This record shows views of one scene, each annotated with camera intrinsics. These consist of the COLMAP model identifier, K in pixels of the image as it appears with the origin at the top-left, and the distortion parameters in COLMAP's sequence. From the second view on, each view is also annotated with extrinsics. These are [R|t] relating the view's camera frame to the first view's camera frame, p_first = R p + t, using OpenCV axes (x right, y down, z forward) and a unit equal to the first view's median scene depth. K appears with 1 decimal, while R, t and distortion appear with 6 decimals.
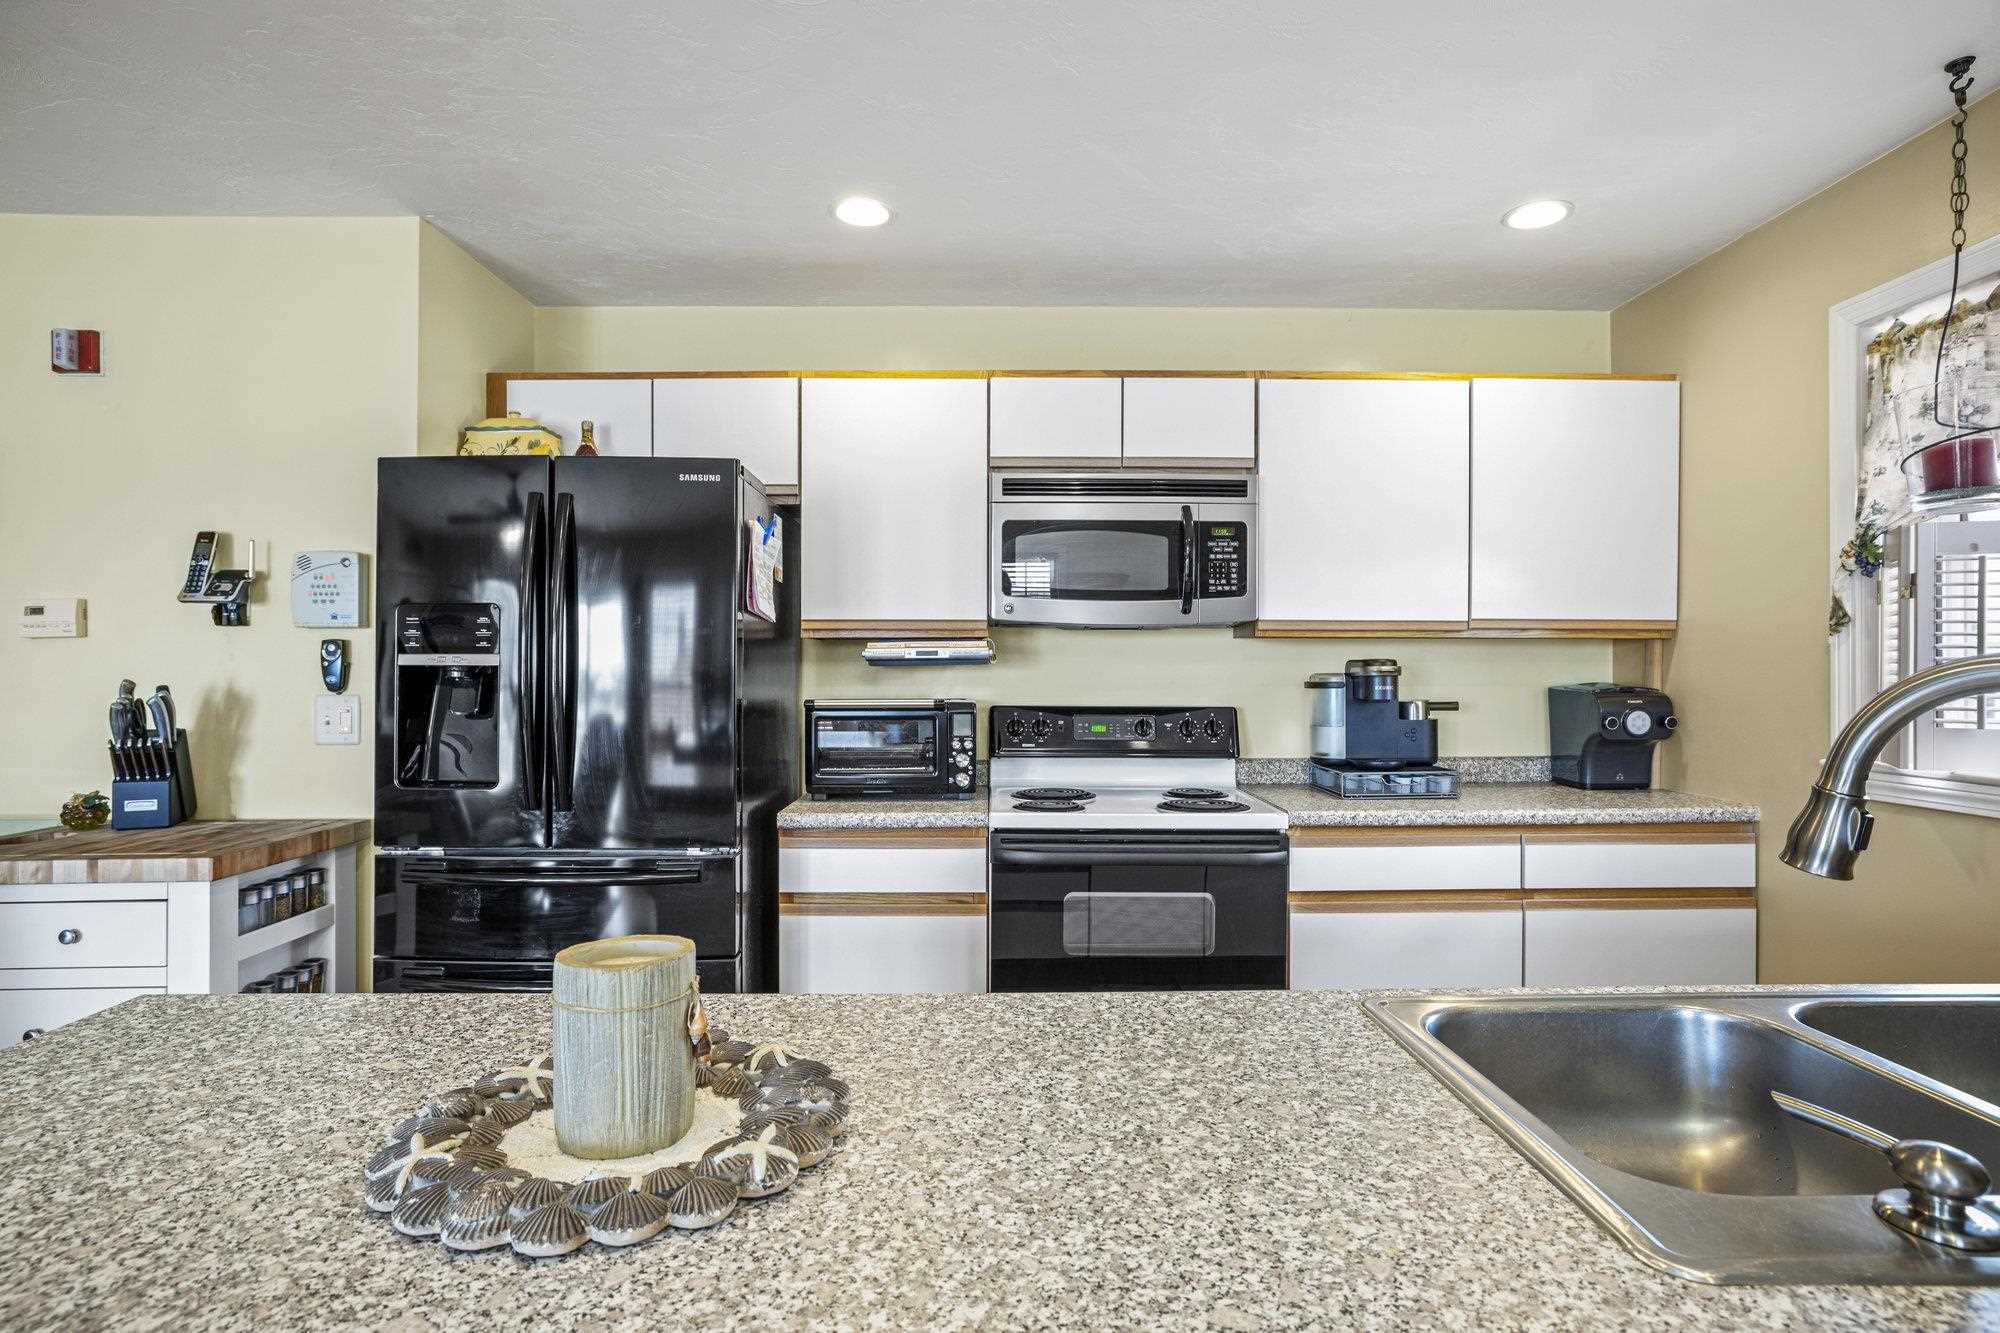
lens RADIAL K [[1064.0, 0, 1000.0], [0, 1064.0, 666.5], [0, 0, 1]] dist [-0.036070, 0.028180]
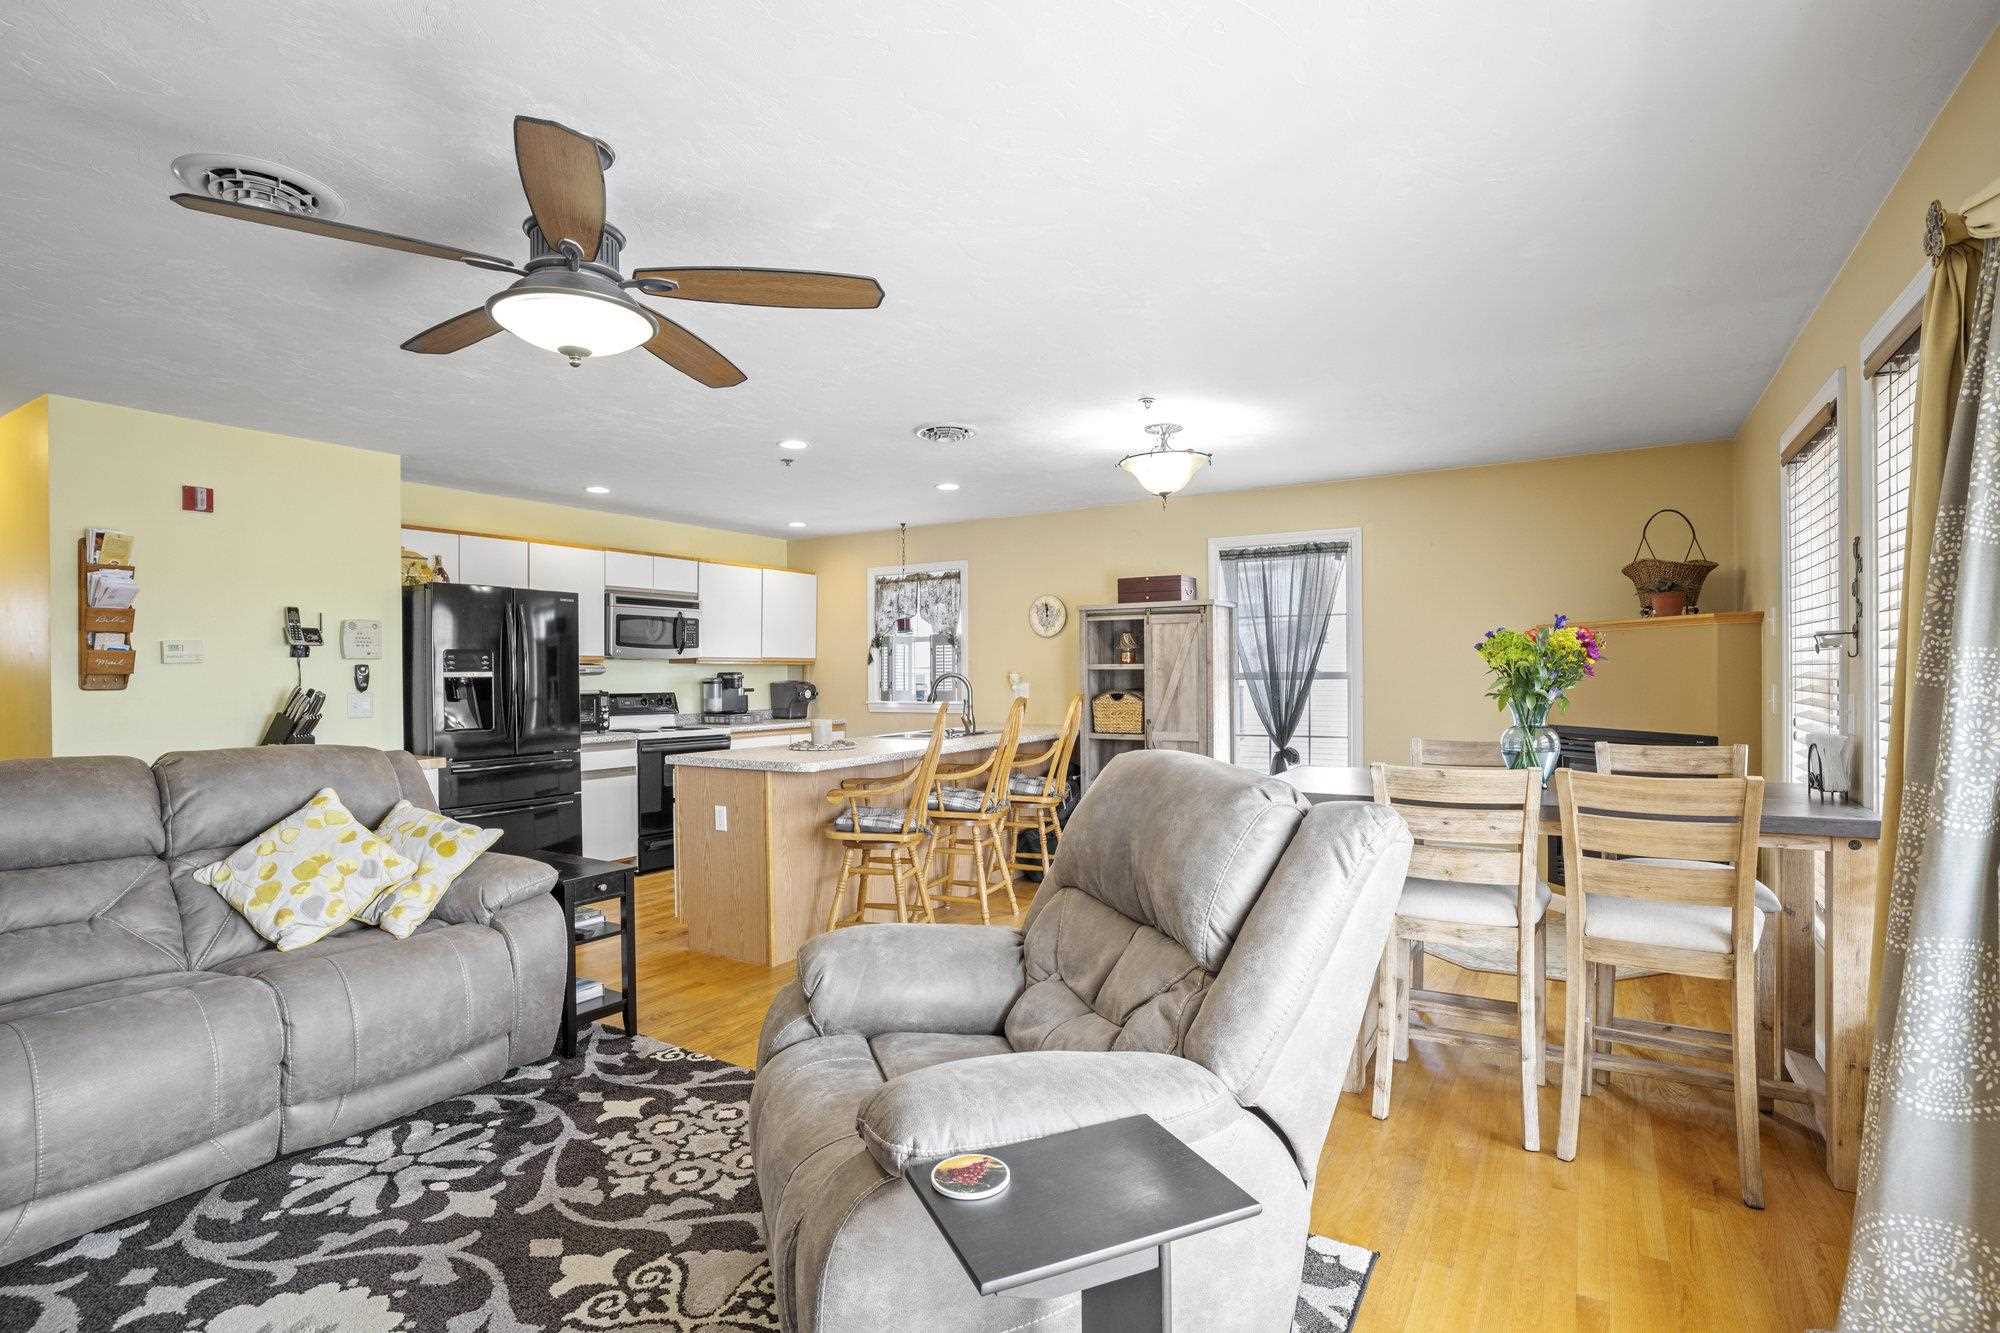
lens RADIAL K [[964.1, 0, 1001.3], [0, 964.1, 674.6], [0, 0, 1]] dist [-0.000139, 0.000064]
pose [[0.538456, -0.005836, 0.842633, -1.348534], [0.006138, 0.999977, 0.003004, -0.004444], [-0.842631, 0.003555, 0.538479, -0.874819]]
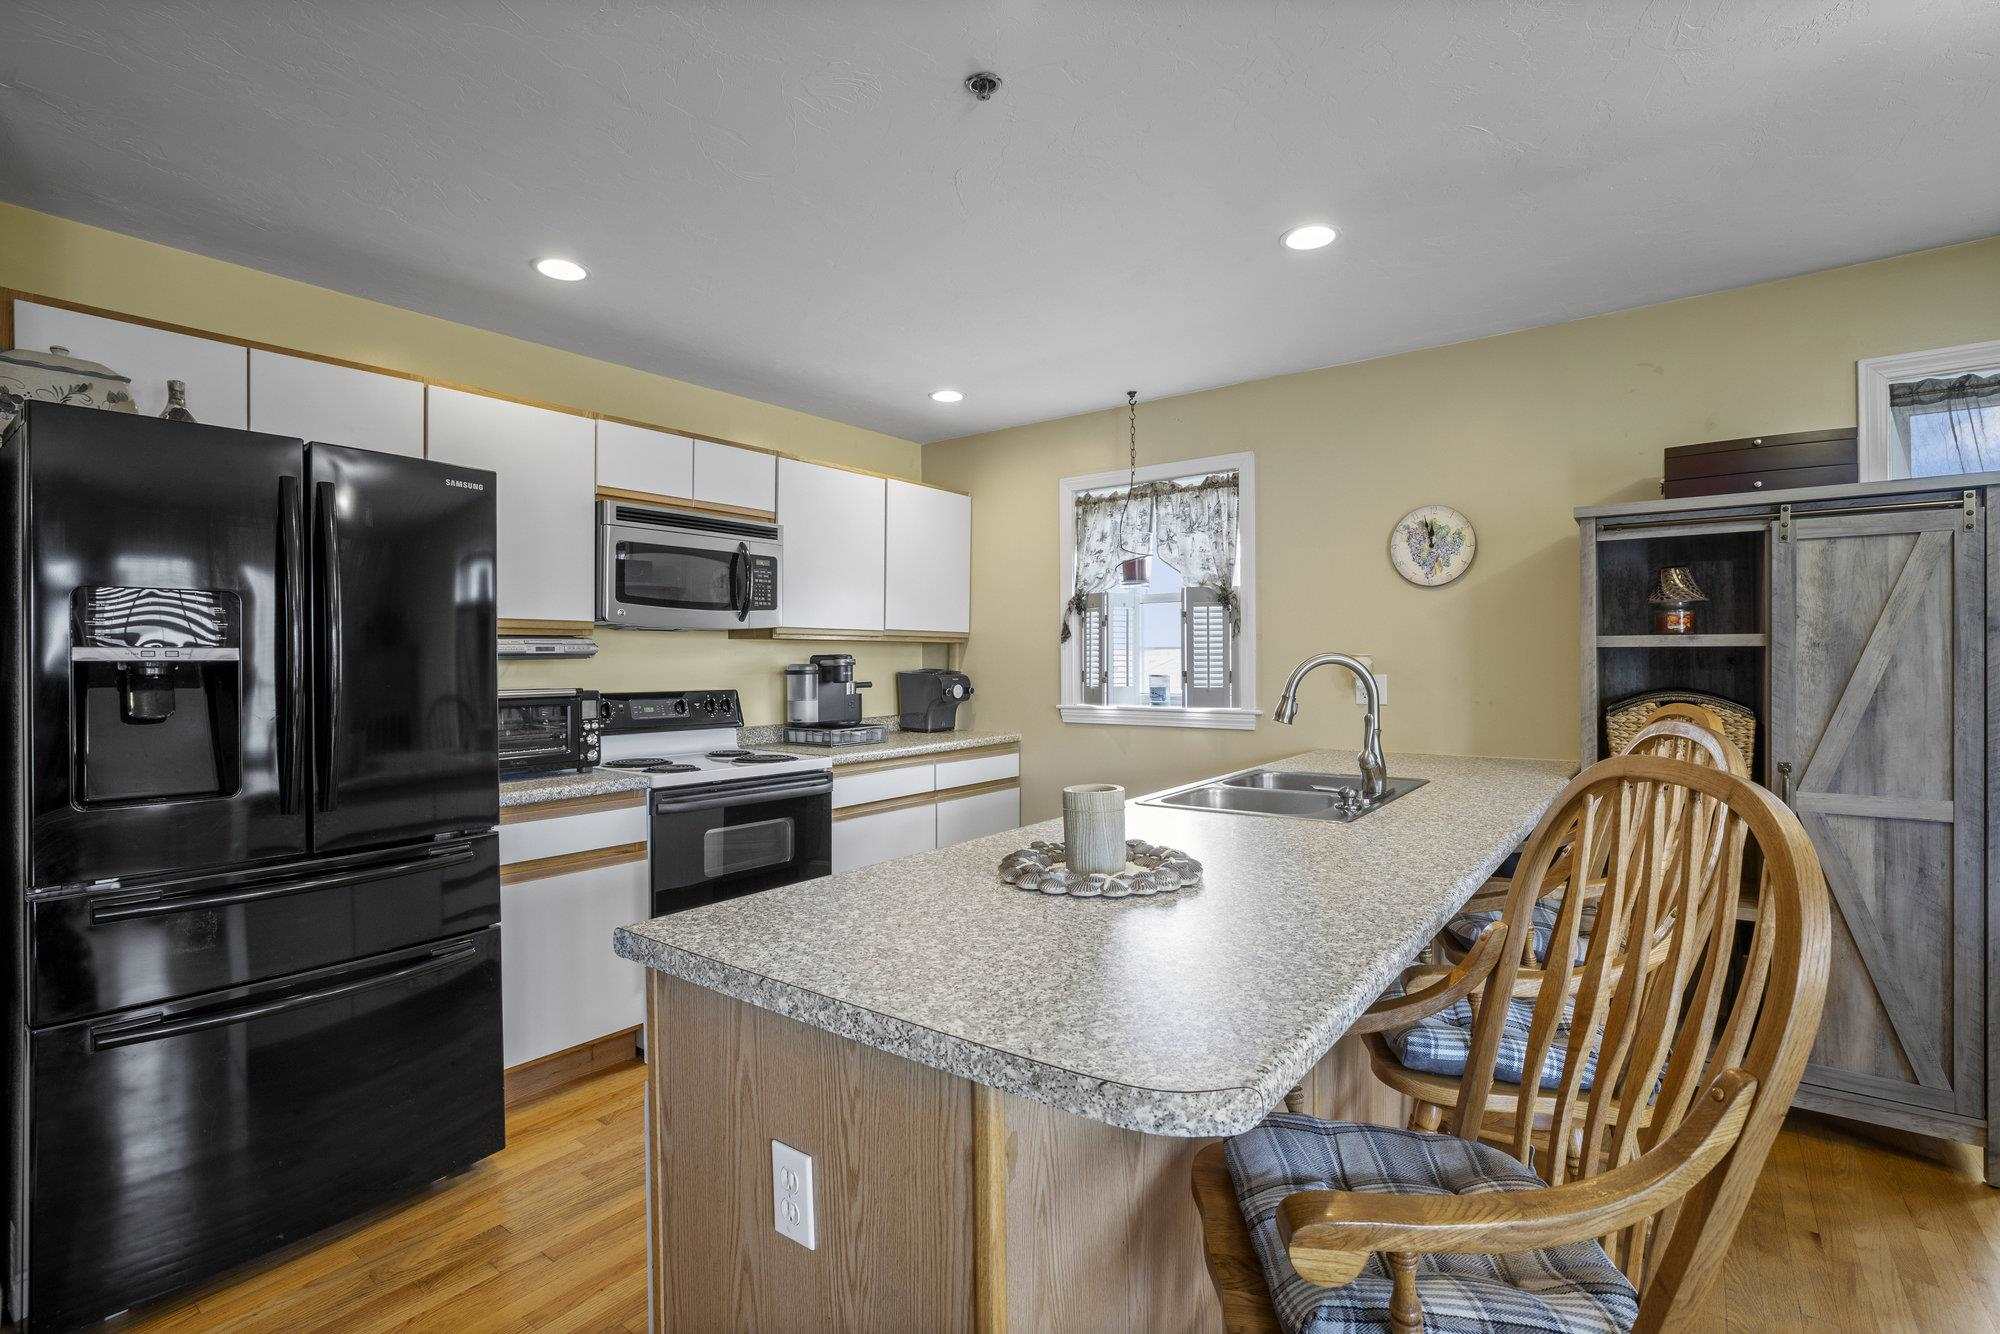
lens RADIAL K [[946.1, 0, 1011.5], [0, 946.1, 659.3], [0, 0, 1]] dist [0.000055, 0.000073]
pose [[0.610180, -0.002707, 0.792258, -0.585864], [0.004550, 0.999990, -0.000088, 0.001134], [-0.792249, 0.003658, 0.610186, -0.020772]]
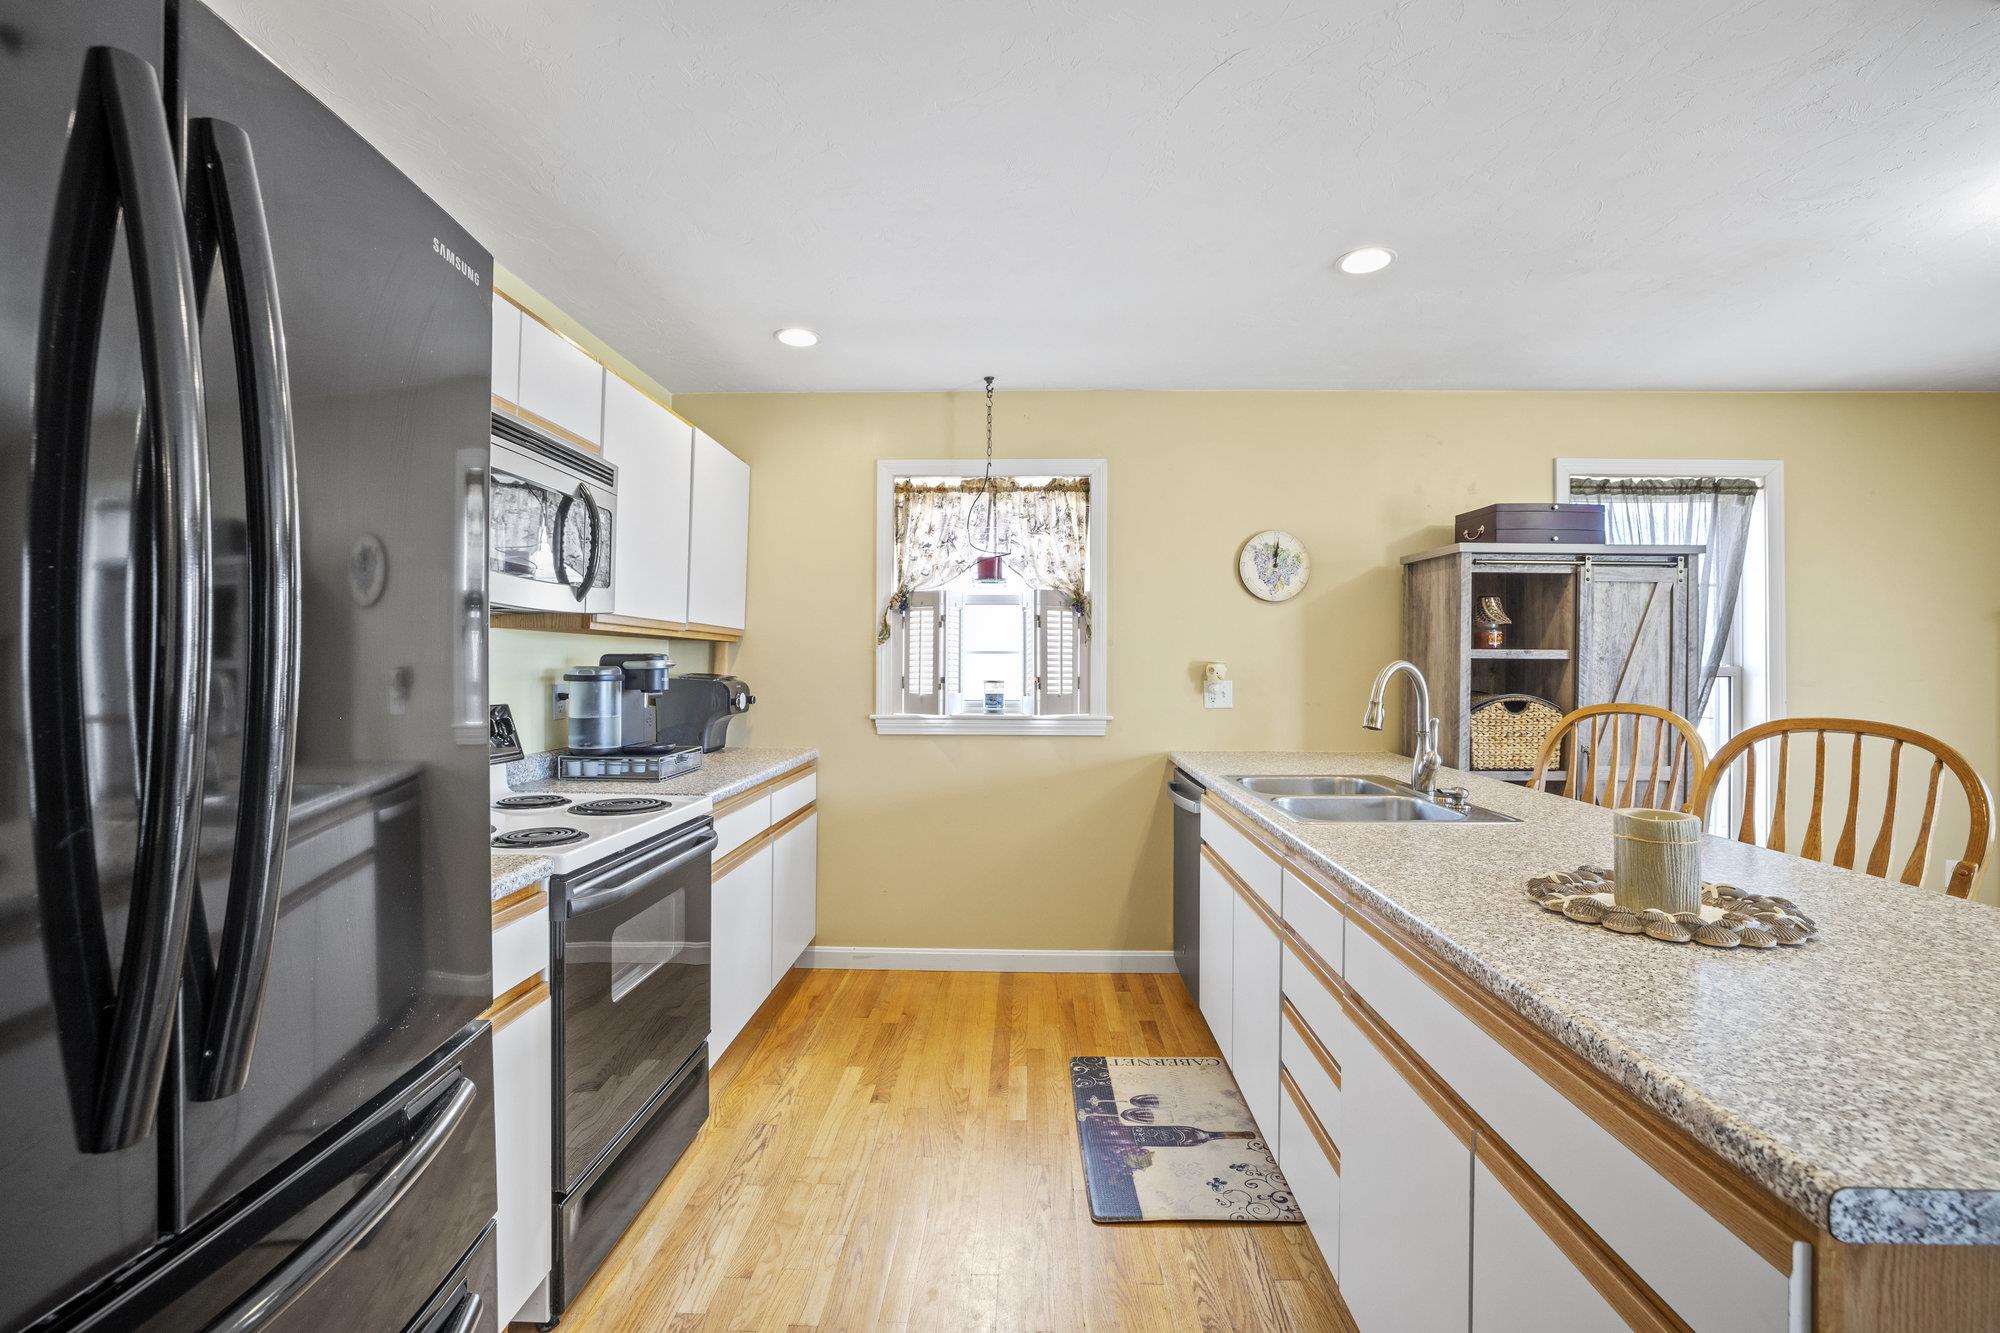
lens RADIAL K [[863.2, 0, 1000.1], [0, 863.2, 655.8], [0, 0, 1]] dist [-0.040732, 0.014834]
pose [[0.040438, 0.009544, 0.999136, -0.549329], [-0.005660, 0.999941, -0.009322, 0.001337], [-0.999166, -0.005278, 0.040490, 0.617547]]
